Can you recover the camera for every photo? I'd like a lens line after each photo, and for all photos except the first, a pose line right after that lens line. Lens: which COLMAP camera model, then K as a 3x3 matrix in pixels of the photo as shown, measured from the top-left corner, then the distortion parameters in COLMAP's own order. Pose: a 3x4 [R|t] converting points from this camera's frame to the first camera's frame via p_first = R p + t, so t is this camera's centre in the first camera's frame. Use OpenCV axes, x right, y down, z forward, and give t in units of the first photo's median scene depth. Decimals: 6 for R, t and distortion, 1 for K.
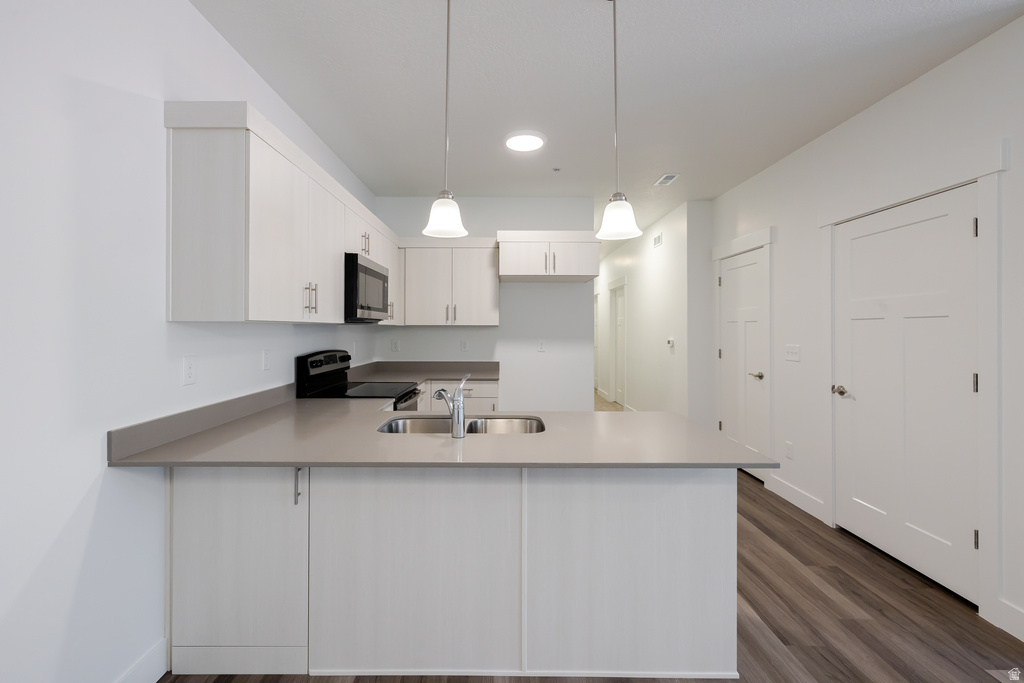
lens RADIAL K [[442.9, 0, 494.8], [0, 442.9, 328.5], [0, 0, 1]] dist [0.001212, 0.000112]
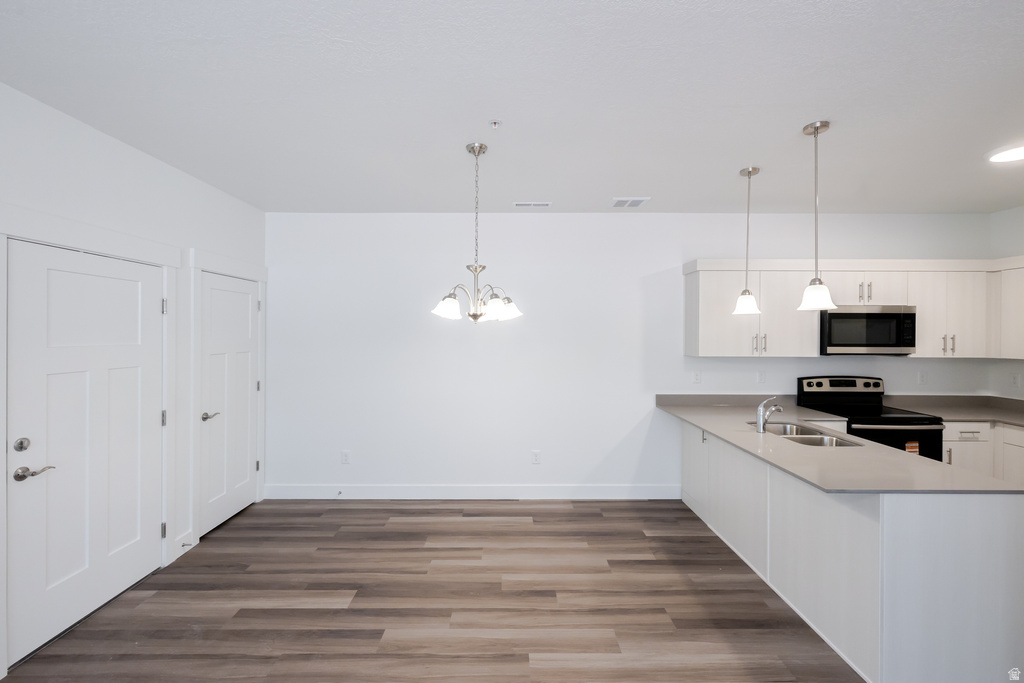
lens RADIAL K [[435.6, 0, 509.3], [0, 435.6, 349.0], [0, 0, 1]] dist [0.001323, 0.000321]
pose [[0.011294, 0.040305, -0.999124, 0.909374], [-0.002539, 0.999185, 0.040279, -0.080622], [0.999933, 0.002082, 0.011387, 0.013917]]
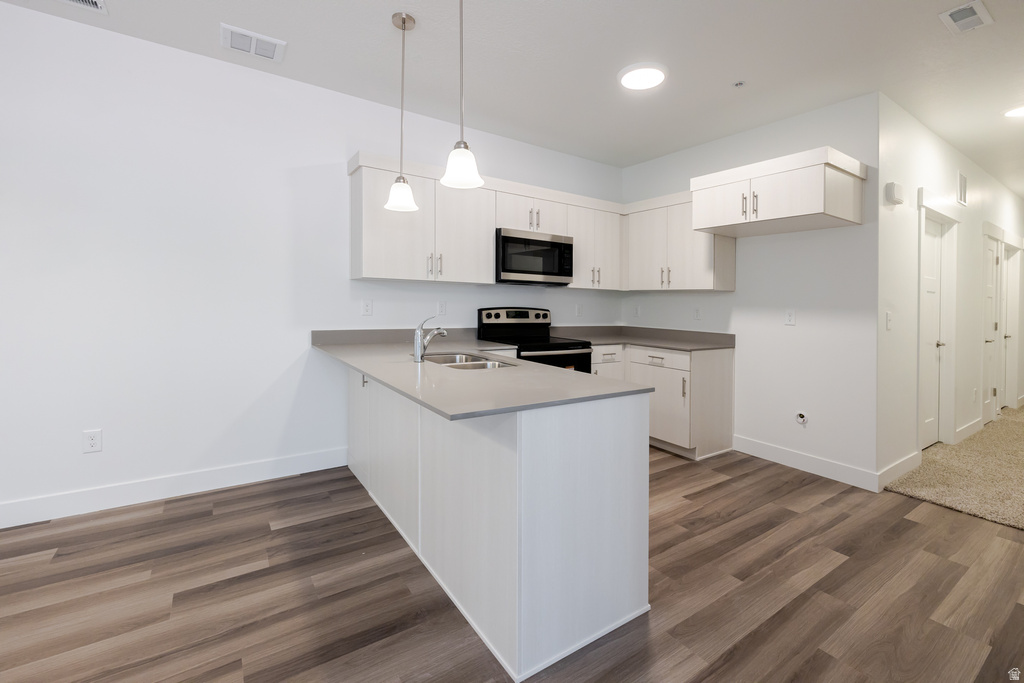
lens RADIAL K [[443.8, 0, 514.9], [0, 443.8, 317.9], [0, 0, 1]] dist [0.000513, 0.000143]
pose [[0.569411, 0.043127, -0.820921, 0.676768], [-0.022910, 0.999068, 0.036595, 0.034615], [0.821734, -0.002030, 0.569868, 0.284537]]
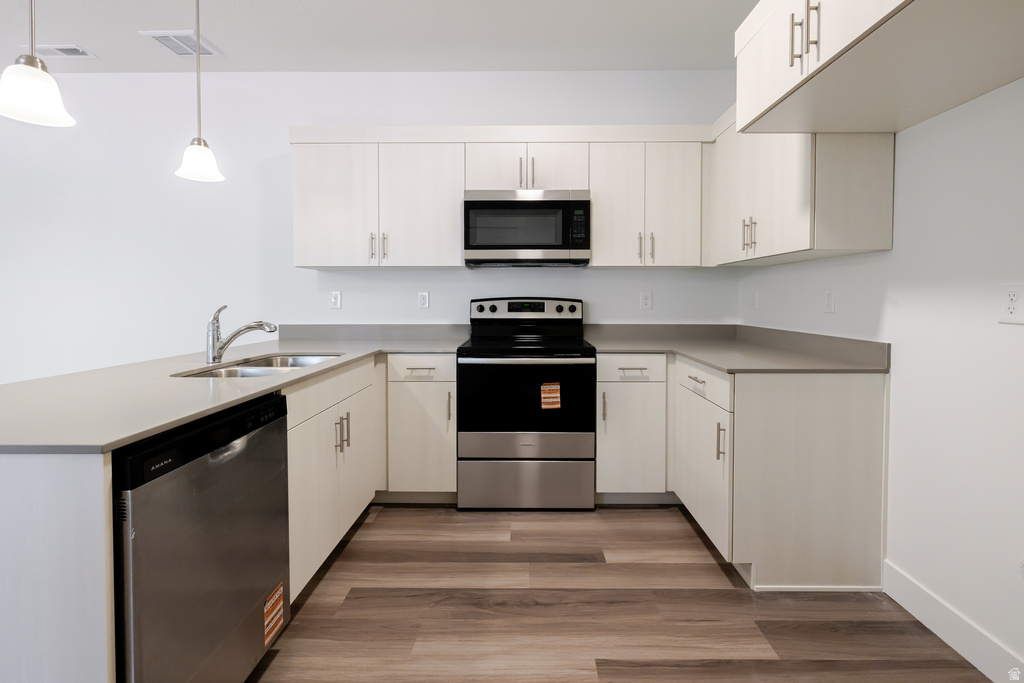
lens RADIAL K [[447.8, 0, 523.3], [0, 447.8, 322.6], [0, 0, 1]] dist [0.000644, 0.000078]
pose [[0.003325, 0.055714, -0.998441, 0.583640], [0.000901, 0.998446, 0.055717, 0.052105], [0.999994, -0.001085, 0.003270, 1.018031]]
